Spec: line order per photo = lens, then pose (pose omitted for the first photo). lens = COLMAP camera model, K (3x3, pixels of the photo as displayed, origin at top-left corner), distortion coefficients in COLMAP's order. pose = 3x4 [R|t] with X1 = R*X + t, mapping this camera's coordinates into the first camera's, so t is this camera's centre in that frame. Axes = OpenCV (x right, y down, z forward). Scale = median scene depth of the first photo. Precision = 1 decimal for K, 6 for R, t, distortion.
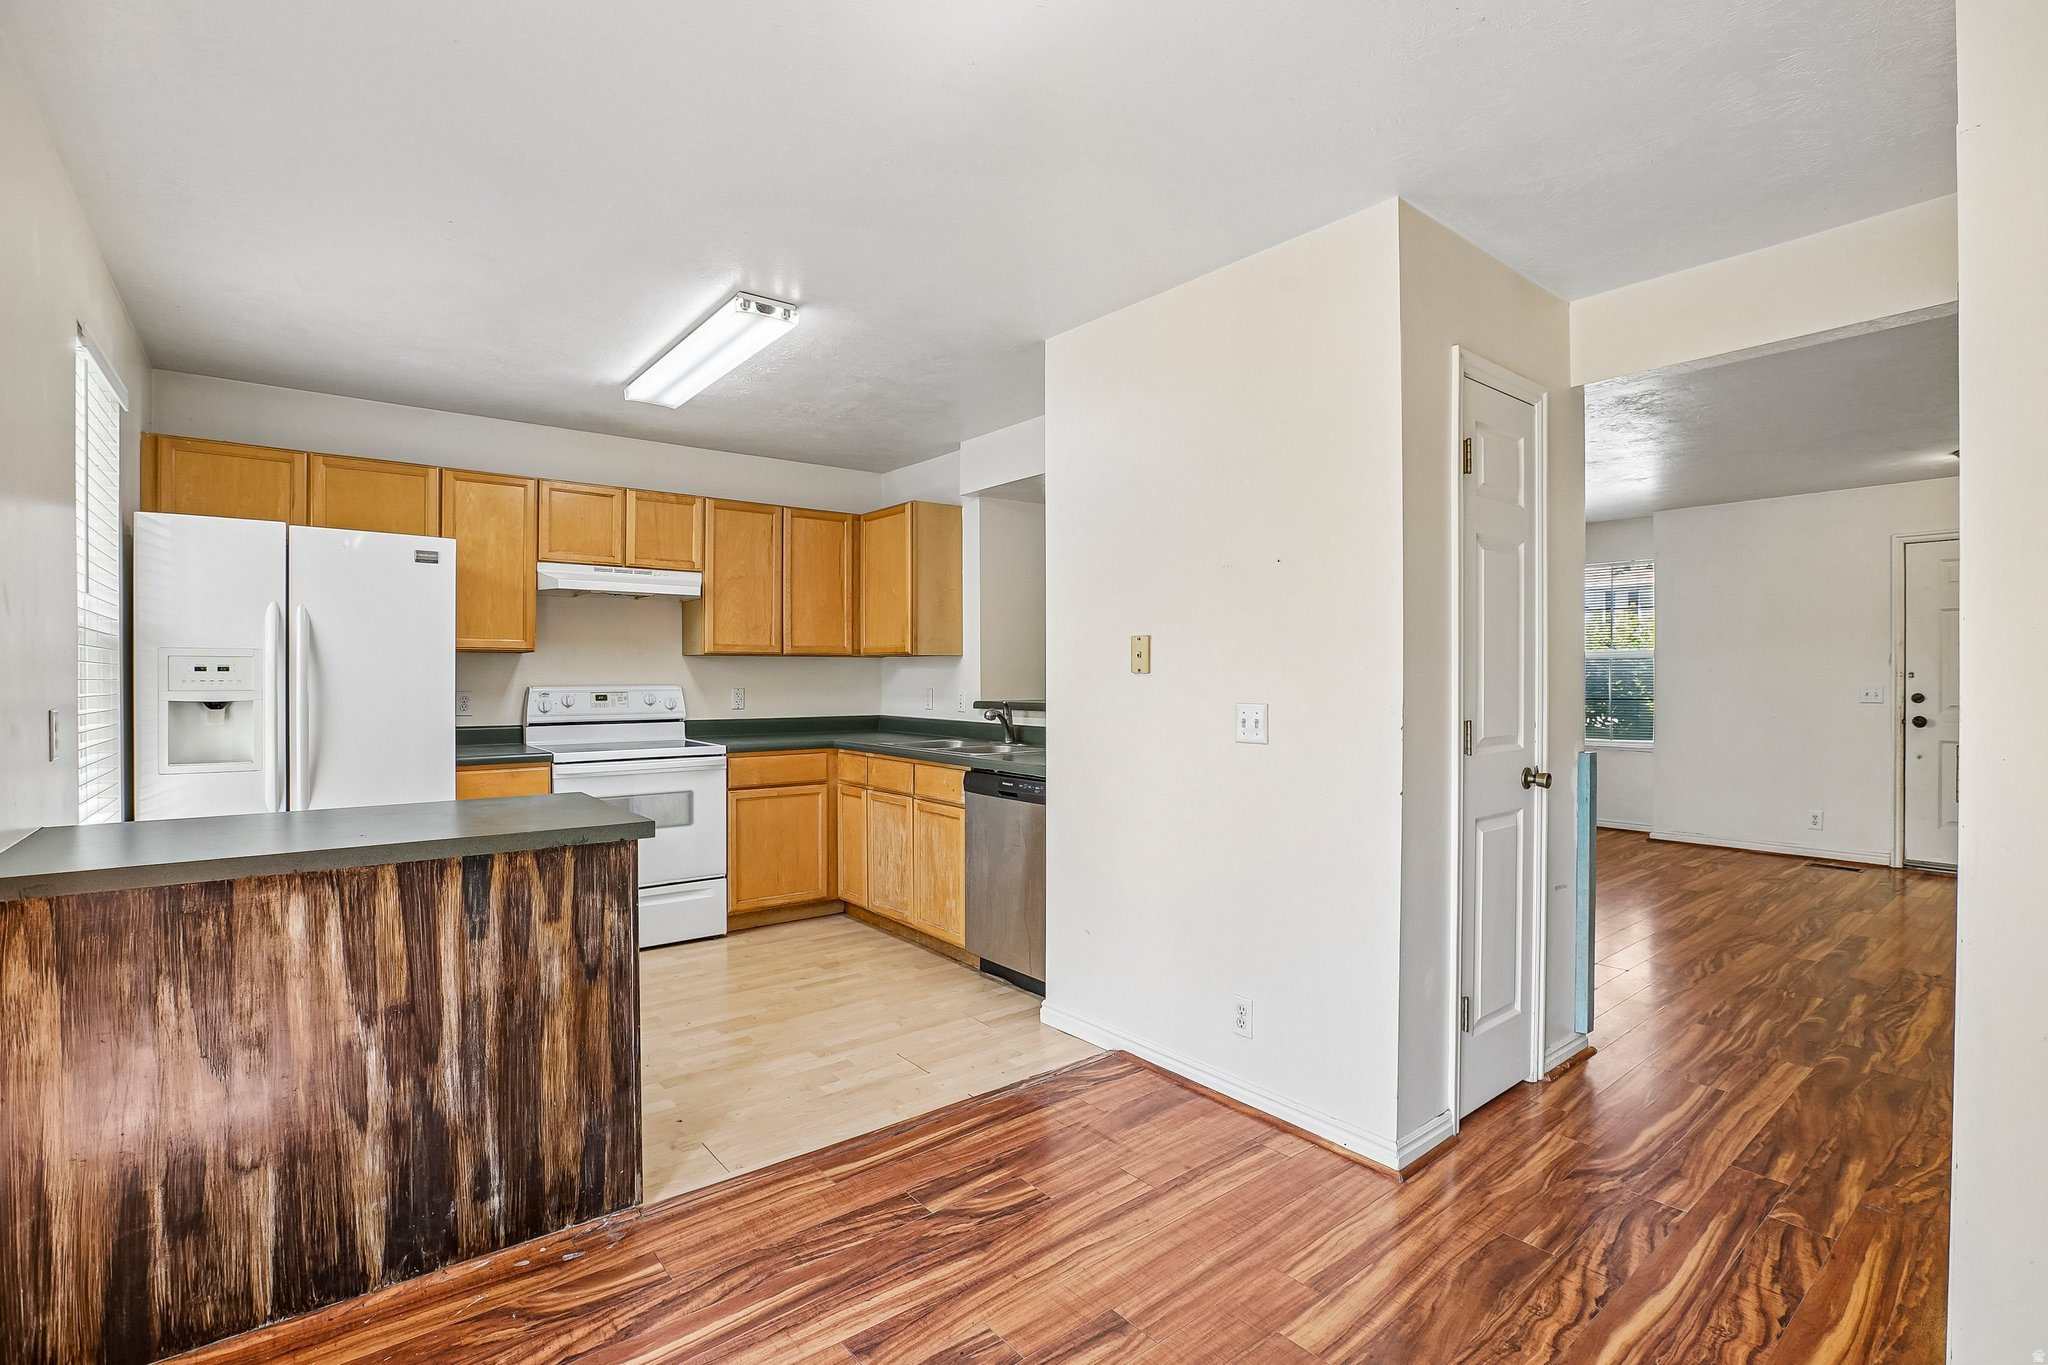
lens RADIAL K [[939.9, 0, 1018.0], [0, 939.9, 676.3], [0, 0, 1]] dist [-0.044853, 0.014271]
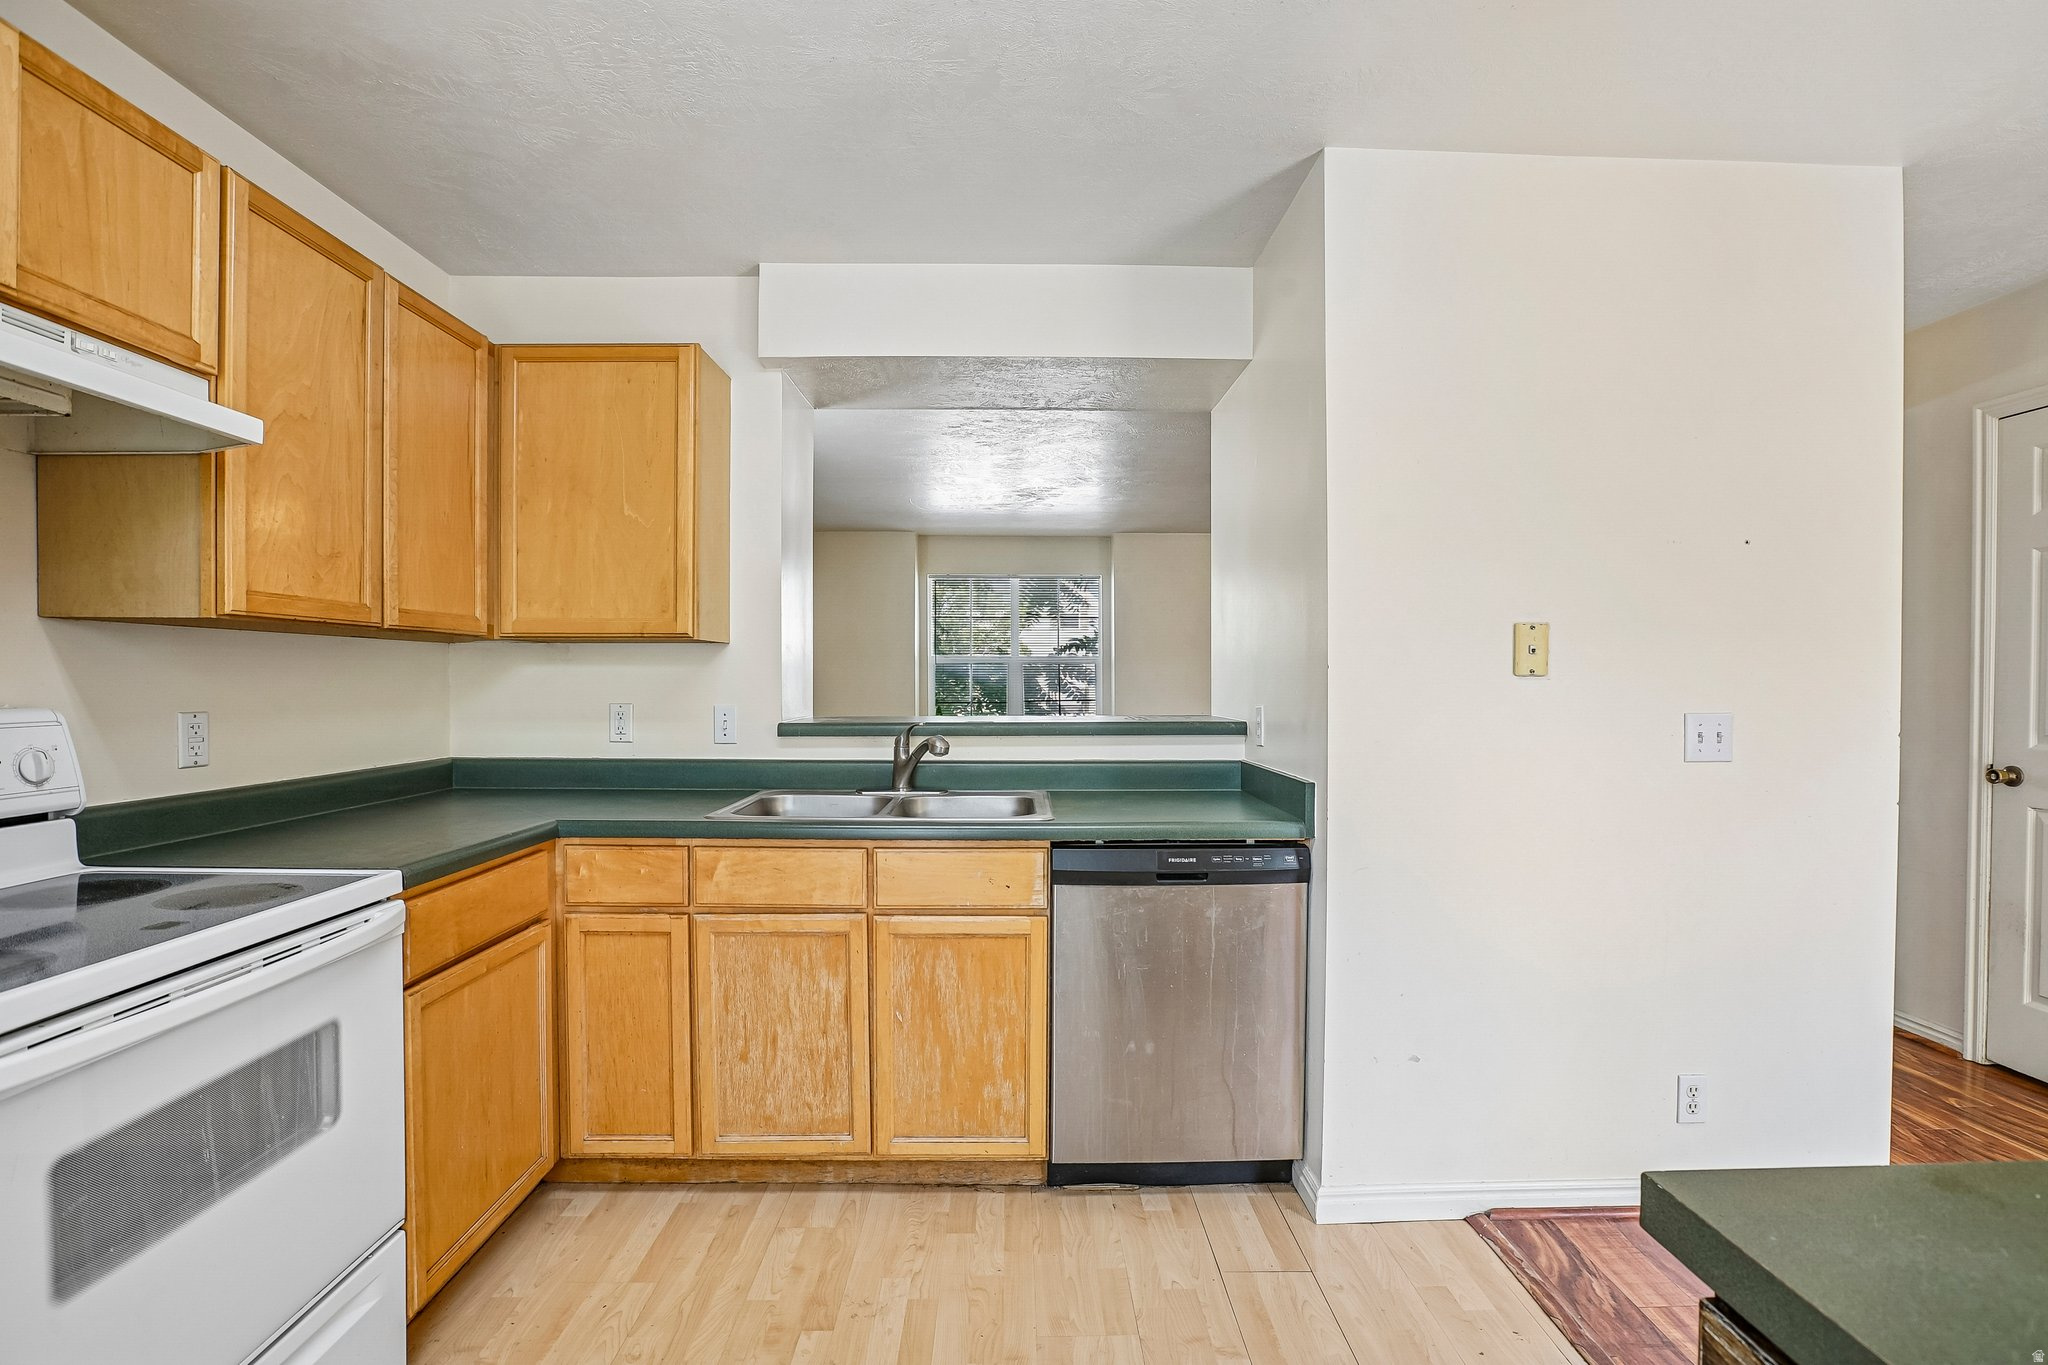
lens RADIAL K [[939.9, 0, 1038.6], [0, 939.9, 690.4], [0, 0, 1]] dist [-0.044853, 0.014271]
pose [[0.608766, -0.007379, 0.793316, -0.487541], [0.000101, 0.999957, 0.009223, 0.000667], [-0.793350, -0.005534, 0.608740, 0.639068]]
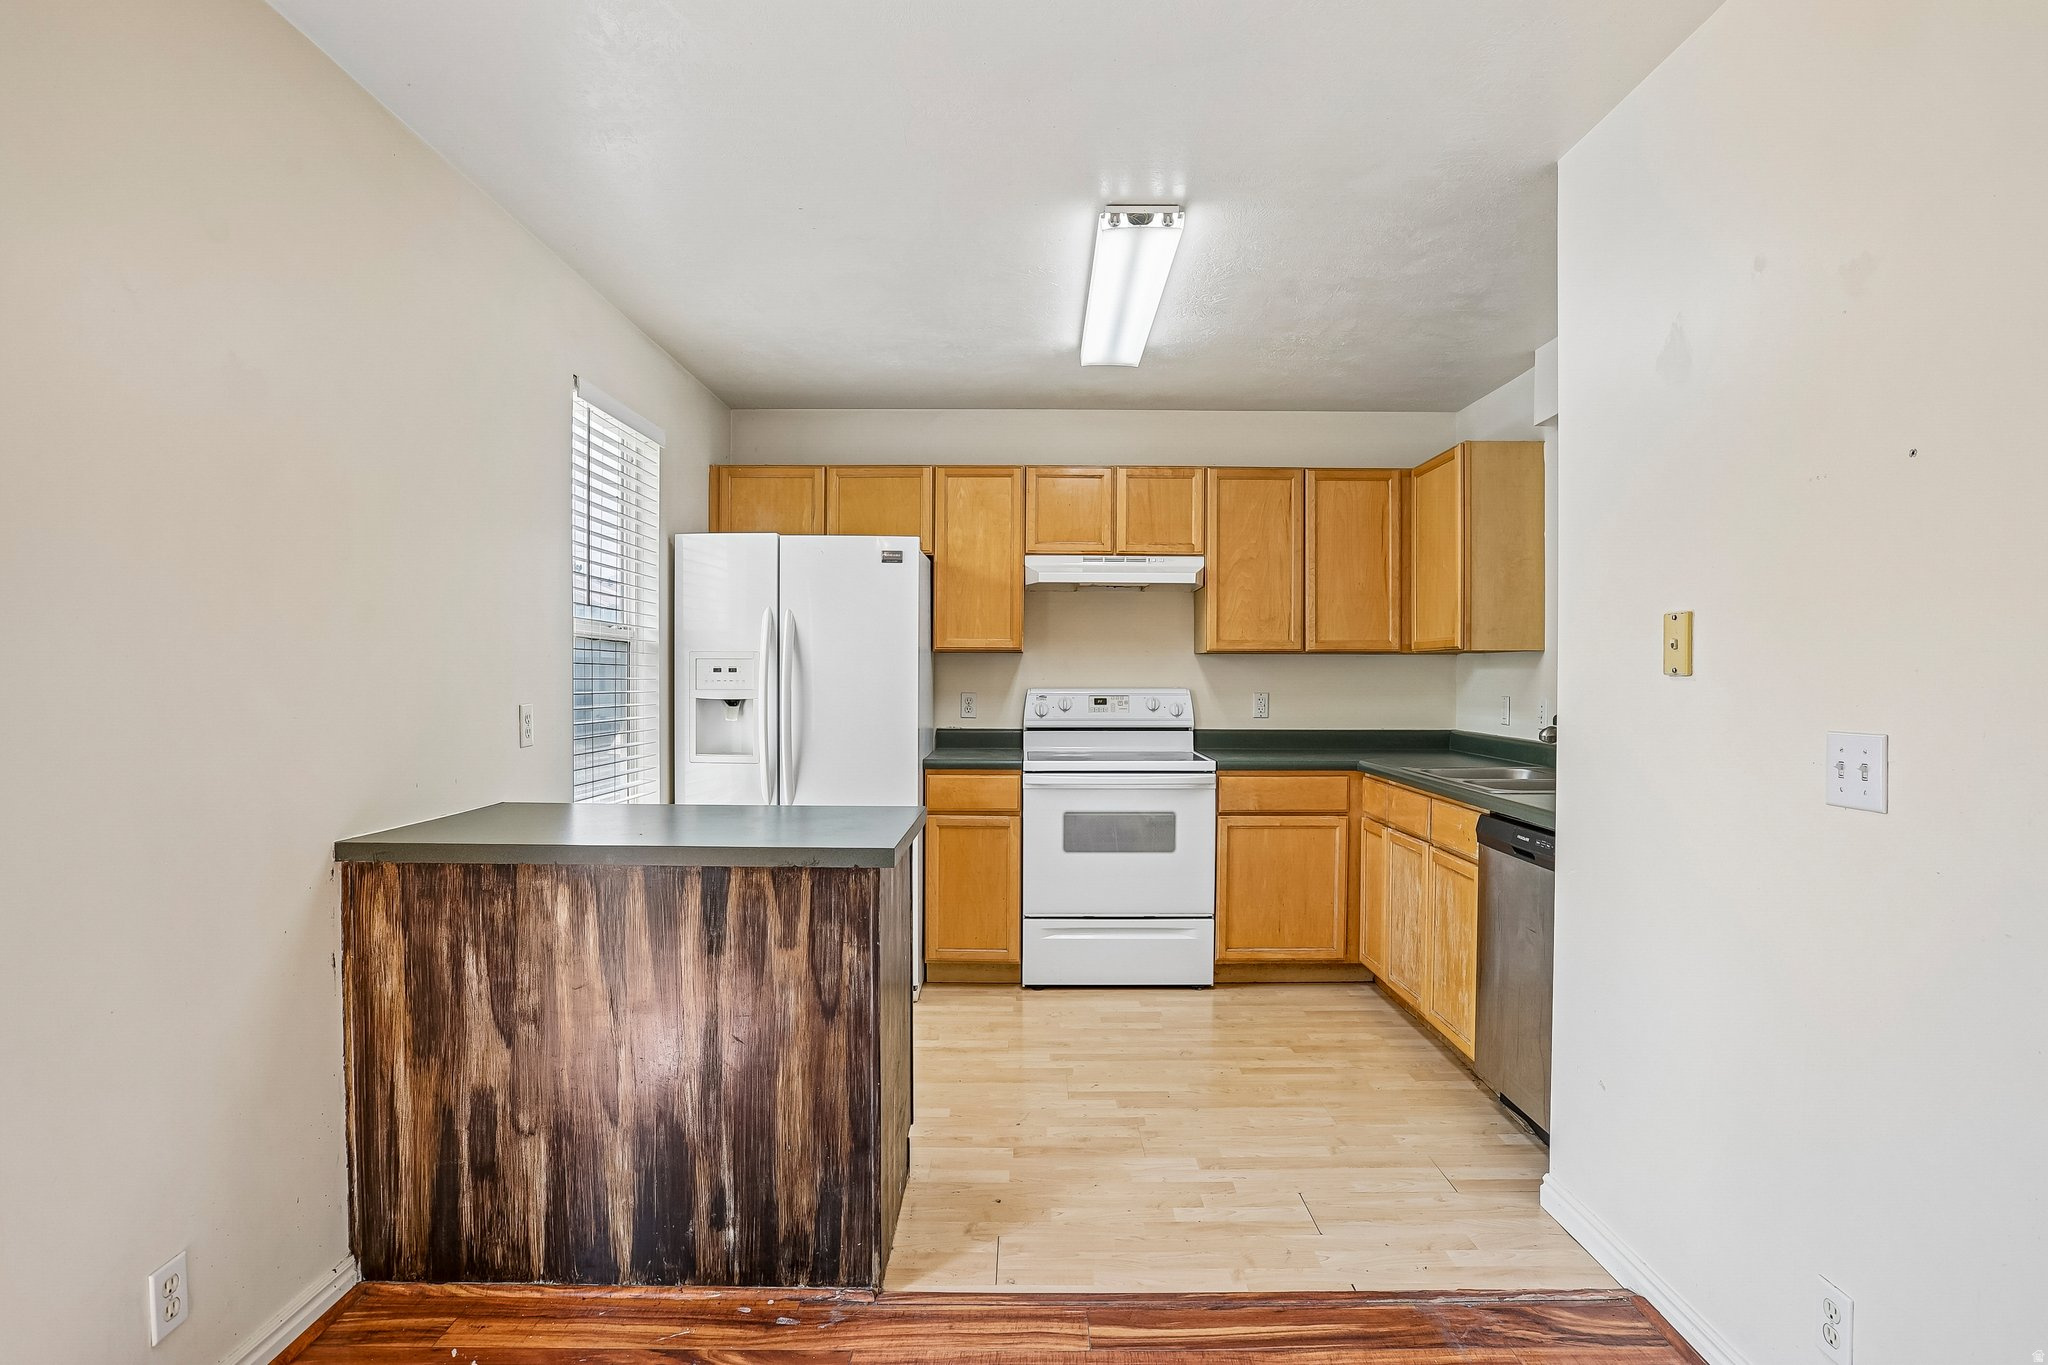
lens RADIAL K [[1062.2, 0, 1037.6], [0, 1062.2, 687.7], [0, 0, 1]] dist [-0.036716, 0.013121]
pose [[0.786379, 0.009673, -0.617669, 0.163667], [-0.004135, 0.999937, 0.010395, -0.000813], [0.617731, -0.005621, 0.786370, 0.169107]]
